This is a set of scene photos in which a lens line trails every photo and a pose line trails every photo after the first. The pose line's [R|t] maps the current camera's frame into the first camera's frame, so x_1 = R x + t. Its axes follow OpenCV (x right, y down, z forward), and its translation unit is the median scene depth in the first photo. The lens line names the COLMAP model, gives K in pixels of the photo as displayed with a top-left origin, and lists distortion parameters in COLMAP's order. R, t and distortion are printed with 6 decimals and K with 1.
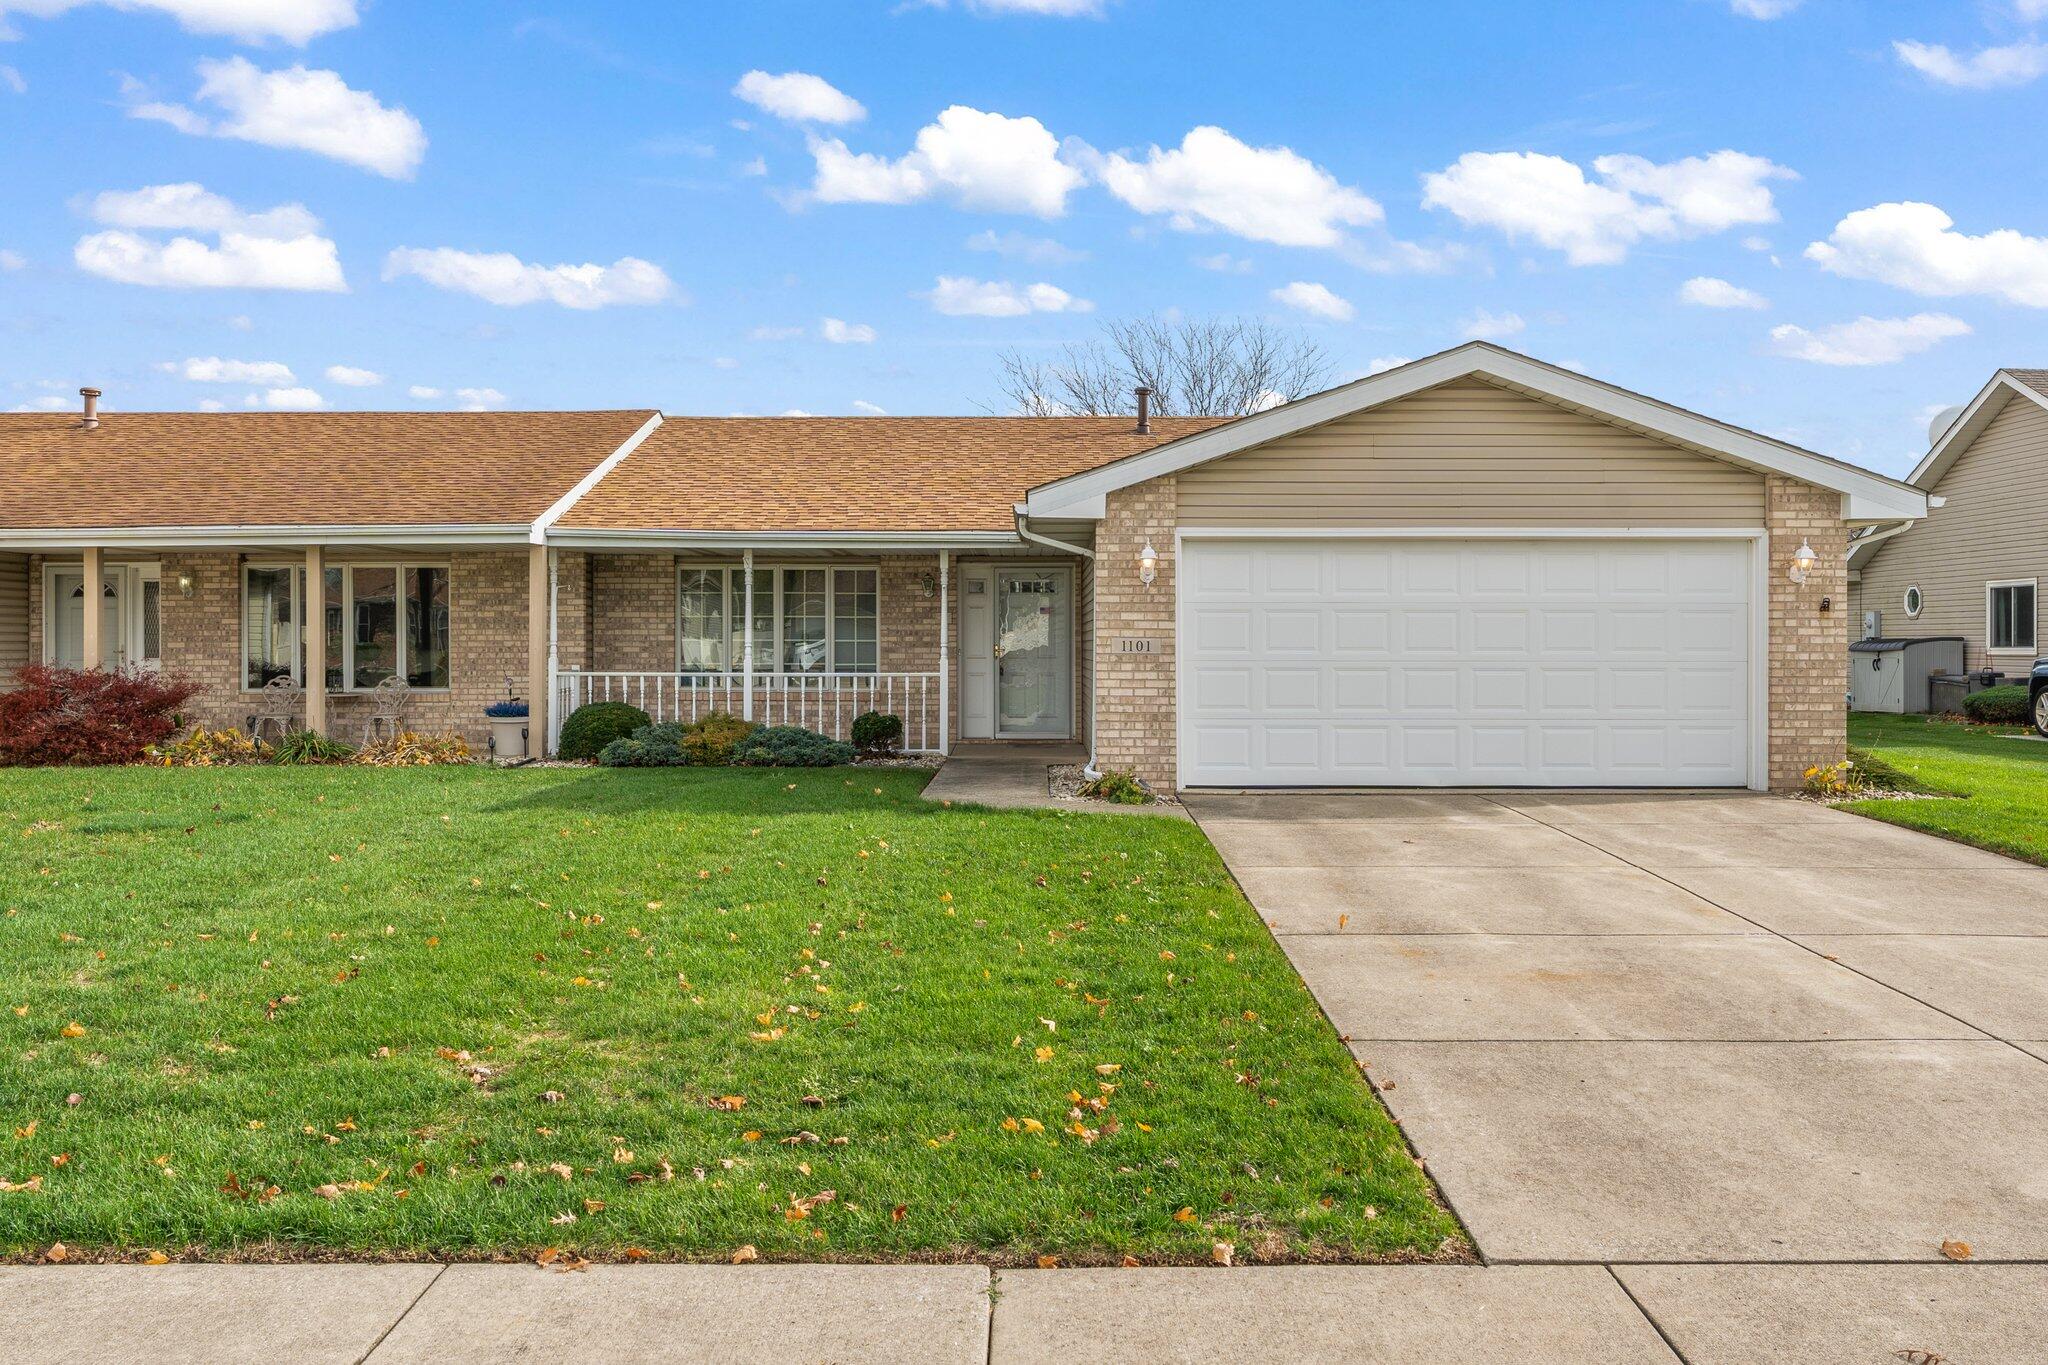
lens RADIAL K [[1719.0, 0, 1031.5], [0, 1719.0, 673.3], [0, 0, 1]] dist [-0.000069, 0.001279]
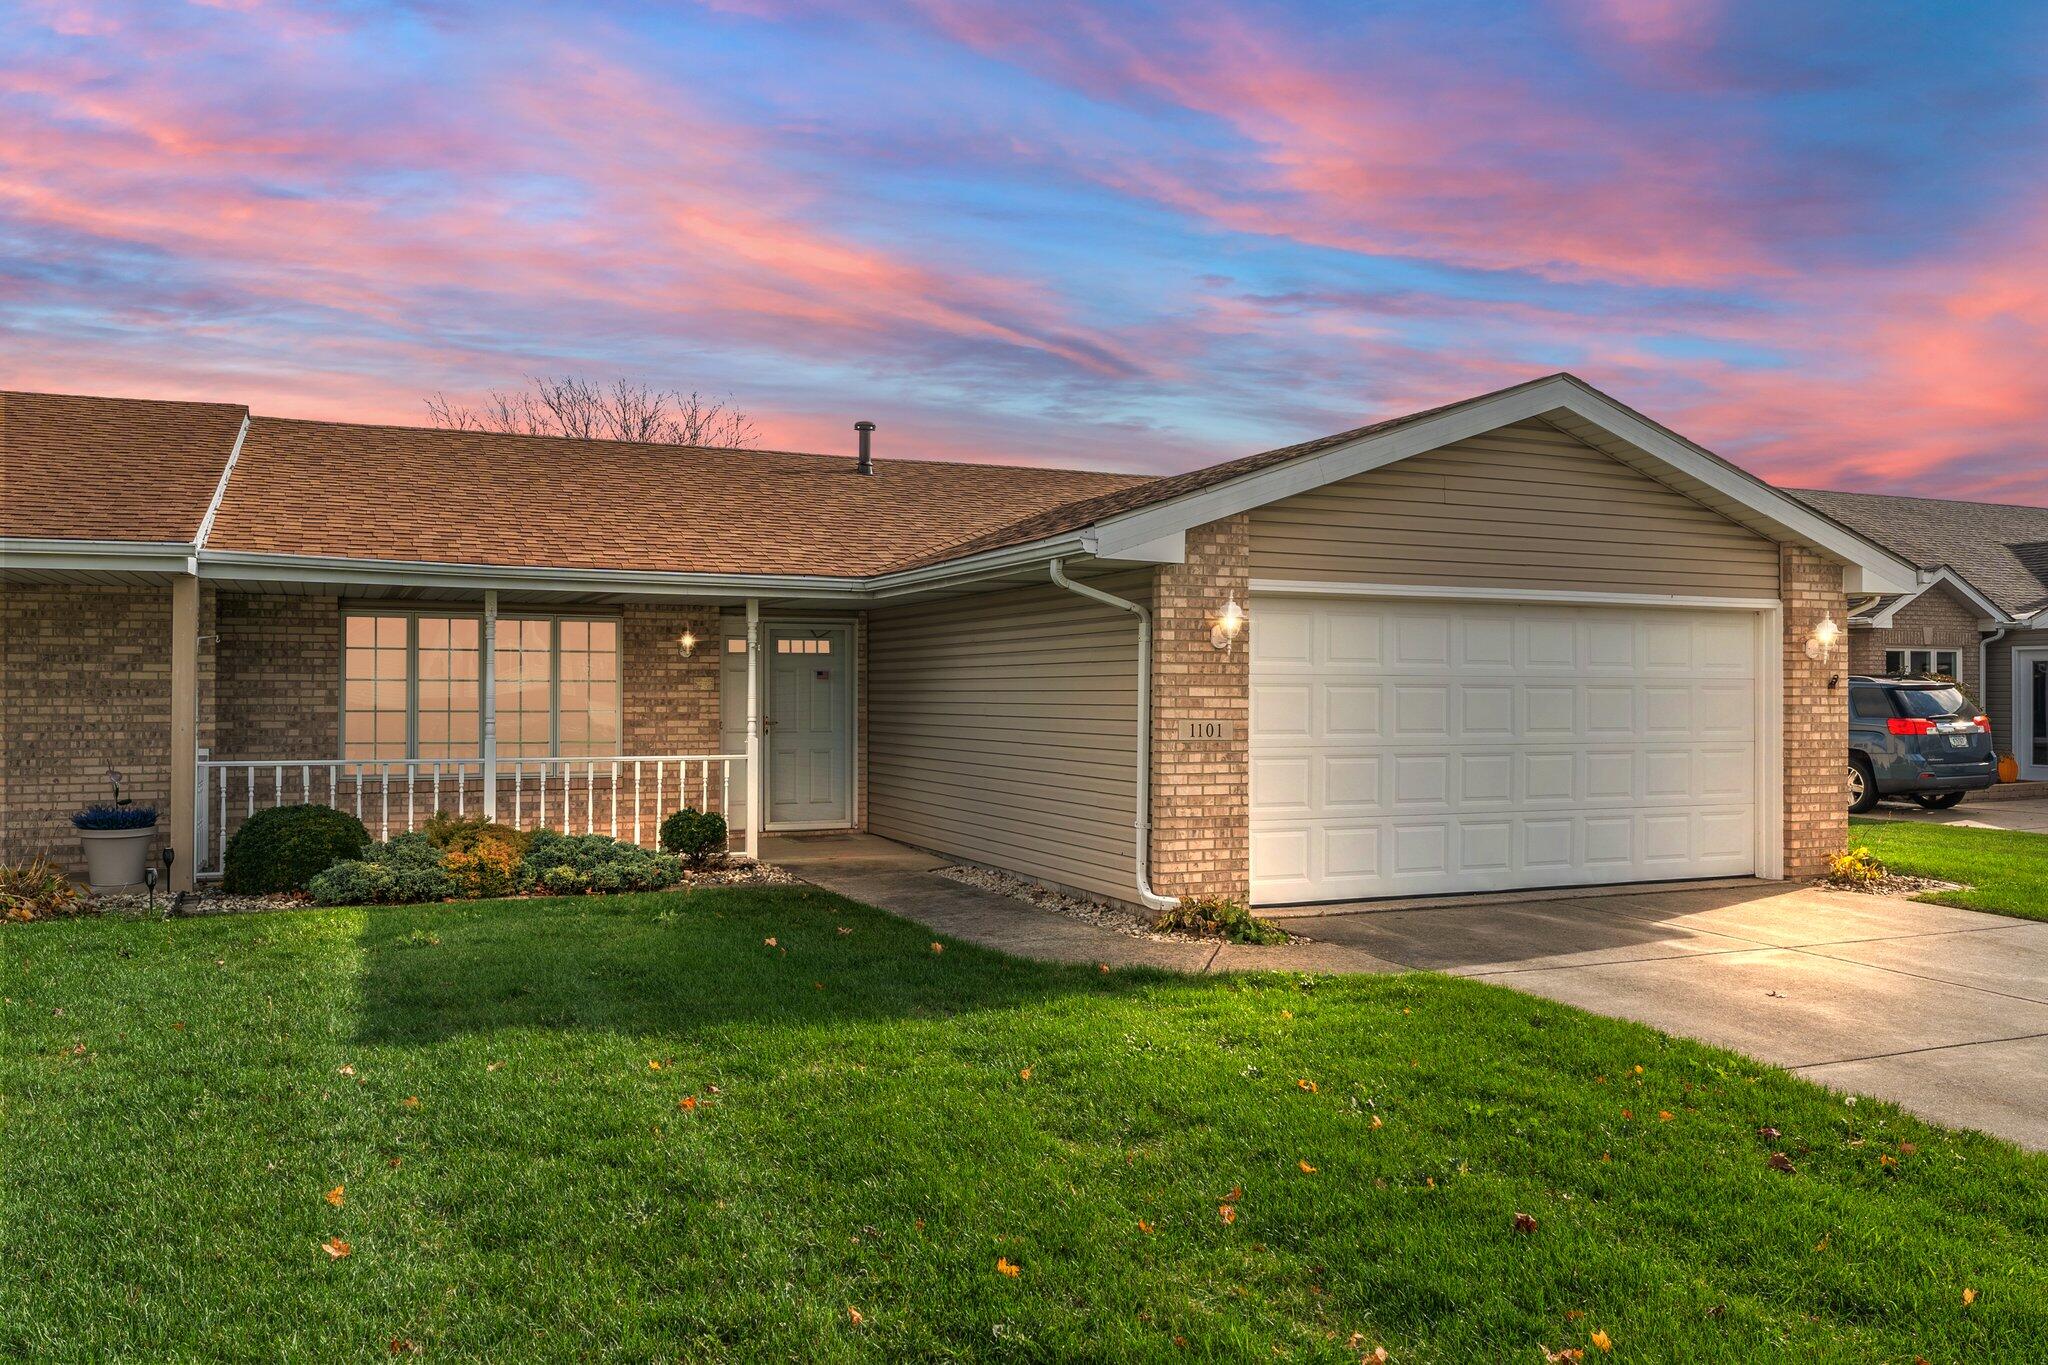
lens RADIAL K [[1529.4, 0, 1015.3], [0, 1529.4, 670.1], [0, 0, 1]] dist [0.001796, -0.002633]
pose [[0.915798, 0.008515, 0.401548, -0.292751], [0.004573, 0.999489, -0.031624, -0.021482], [-0.401612, 0.030797, 0.915292, 0.404390]]
